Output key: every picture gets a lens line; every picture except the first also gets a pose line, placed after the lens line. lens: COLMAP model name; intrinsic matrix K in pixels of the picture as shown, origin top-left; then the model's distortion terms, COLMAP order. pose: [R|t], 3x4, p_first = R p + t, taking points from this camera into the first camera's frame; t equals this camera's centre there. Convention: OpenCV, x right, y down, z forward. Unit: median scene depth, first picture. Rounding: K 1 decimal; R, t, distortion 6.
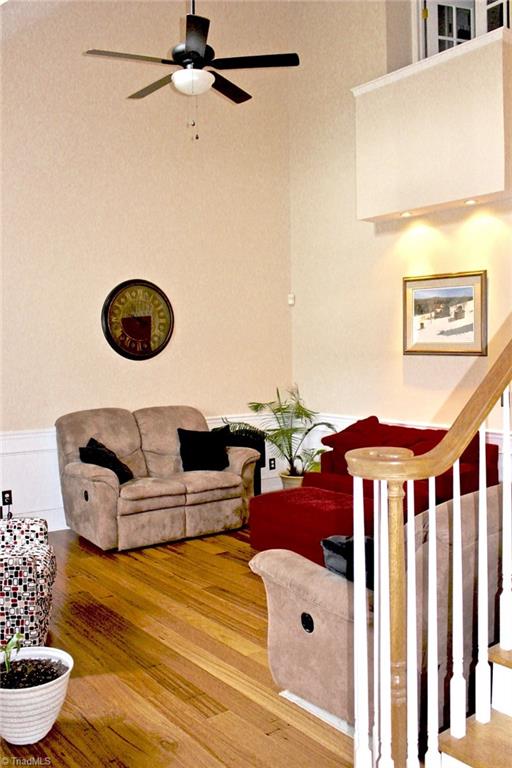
lens RADIAL K [[716.3, 0, 256.0], [0, 716.3, 384.0], [0, 0, 1]] dist [0.000829, 0.000174]
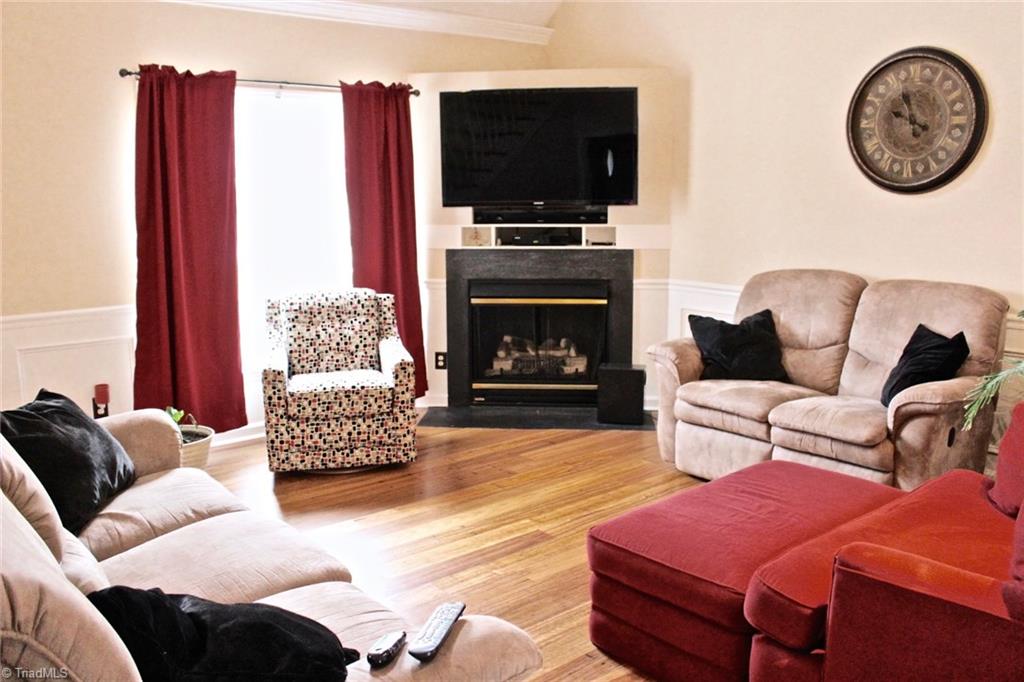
lens RADIAL K [[877.4, 0, 512.0], [0, 877.4, 341.0], [0, 0, 1]] dist [-0.164055, 0.128949]
pose [[0.038431, 0.183772, -0.982217, 0.506486], [-0.035378, 0.982578, 0.182455, -0.030546], [0.998635, 0.027736, 0.044263, 0.668059]]
